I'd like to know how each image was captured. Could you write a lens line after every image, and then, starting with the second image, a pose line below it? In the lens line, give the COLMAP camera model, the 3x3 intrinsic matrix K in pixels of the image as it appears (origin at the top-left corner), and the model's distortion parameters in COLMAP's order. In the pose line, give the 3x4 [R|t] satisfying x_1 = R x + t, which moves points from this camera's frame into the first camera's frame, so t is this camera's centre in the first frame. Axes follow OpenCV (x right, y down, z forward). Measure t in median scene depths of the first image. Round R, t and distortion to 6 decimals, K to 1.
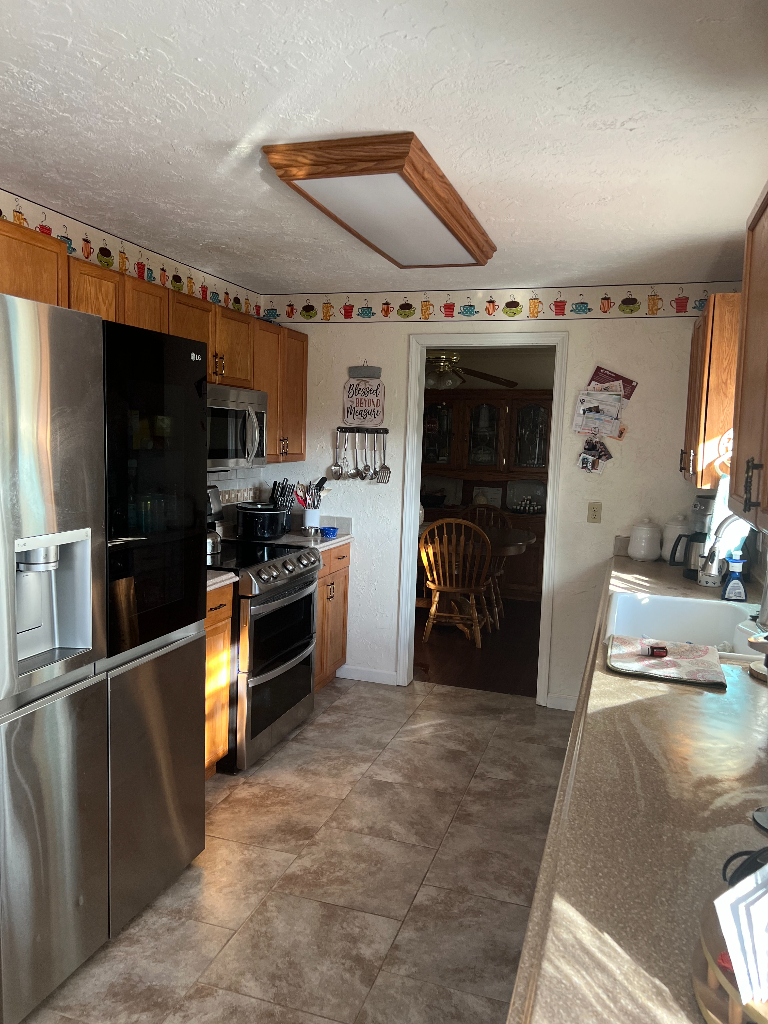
lens RADIAL K [[764.4, 0, 381.1], [0, 764.4, 496.6], [0, 0, 1]] dist [0.011855, -0.007071]
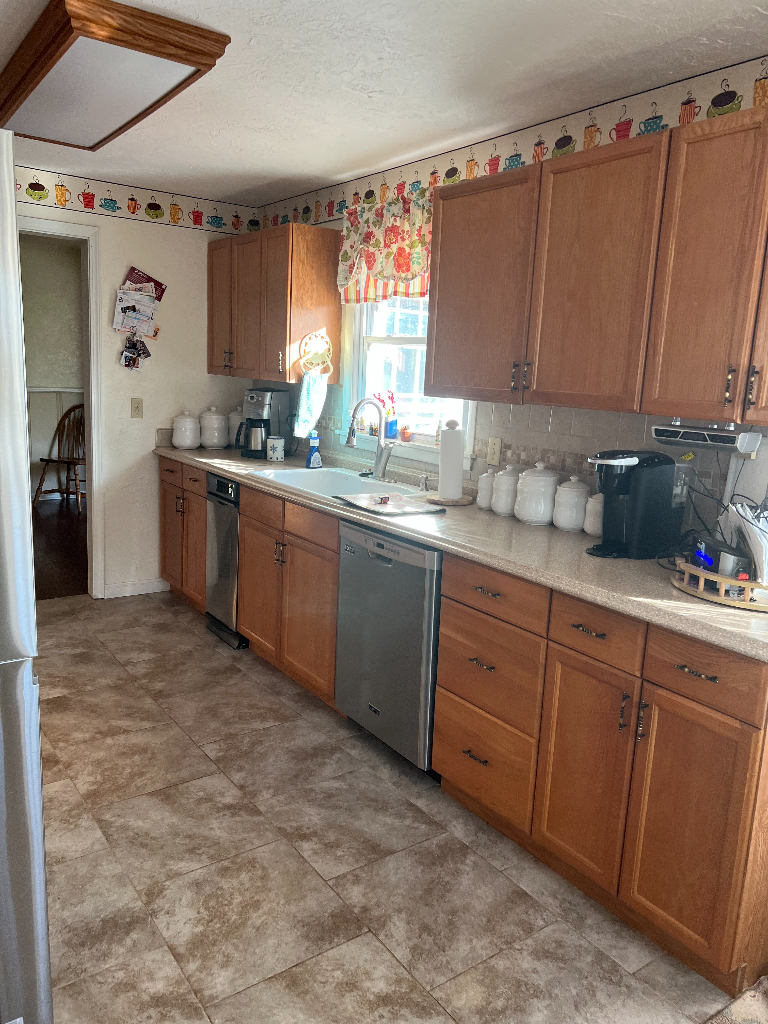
lens RADIAL K [[764.4, 0, 381.1], [0, 764.4, 496.6], [0, 0, 1]] dist [0.011855, -0.007071]
pose [[0.590864, -0.136877, 0.795075, -0.524748], [0.029639, 0.988520, 0.148154, -0.007576], [-0.806226, -0.063974, 0.588138, 0.131338]]
